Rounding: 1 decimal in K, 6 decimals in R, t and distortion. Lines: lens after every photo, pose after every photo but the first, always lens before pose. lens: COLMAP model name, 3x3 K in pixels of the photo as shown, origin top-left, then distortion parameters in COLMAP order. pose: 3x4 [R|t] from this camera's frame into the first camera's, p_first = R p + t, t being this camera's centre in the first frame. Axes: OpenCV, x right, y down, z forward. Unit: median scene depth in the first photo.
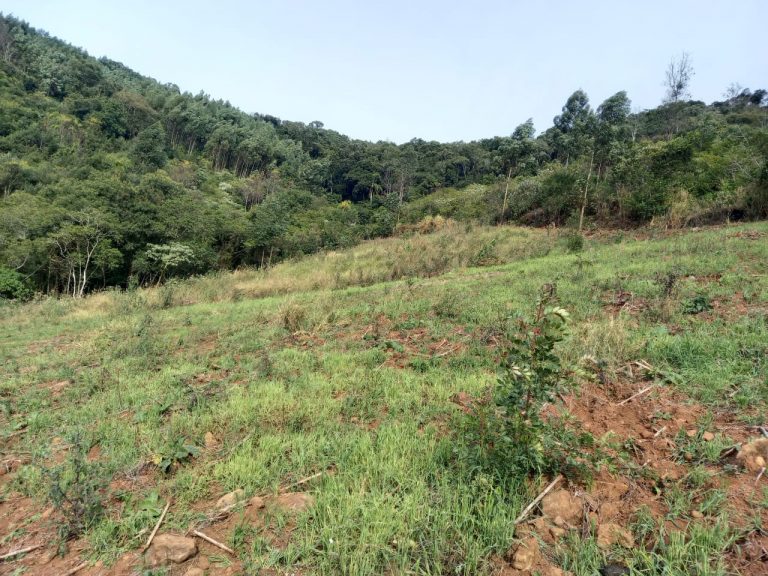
lens RADIAL K [[535.6, 0, 386.4], [0, 535.6, 284.3], [0, 0, 1]] dist [0.001704, 0.002085]
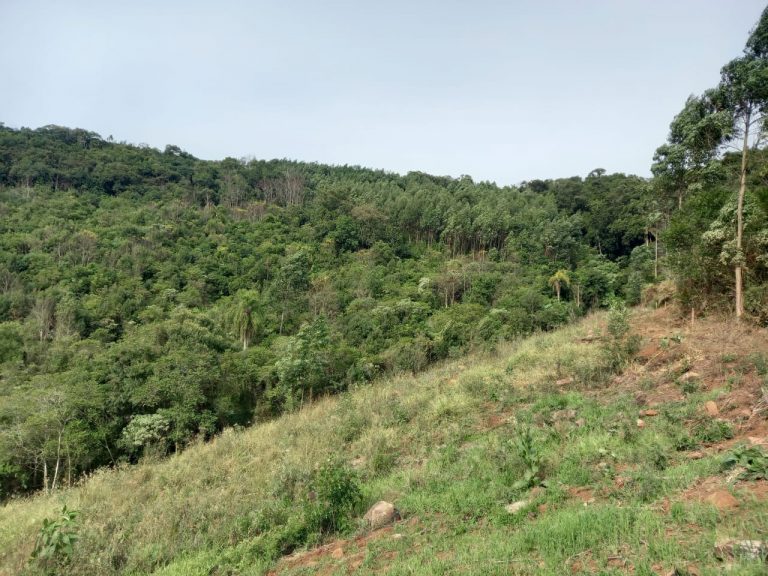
lens RADIAL K [[535.6, 0, 386.4], [0, 535.6, 284.3], [0, 0, 1]] dist [0.001704, 0.002085]
pose [[0.802012, -0.187133, -0.567237, 0.113725], [0.116038, 0.980377, -0.159364, -0.028802], [0.585928, 0.061990, 0.807988, 0.165828]]
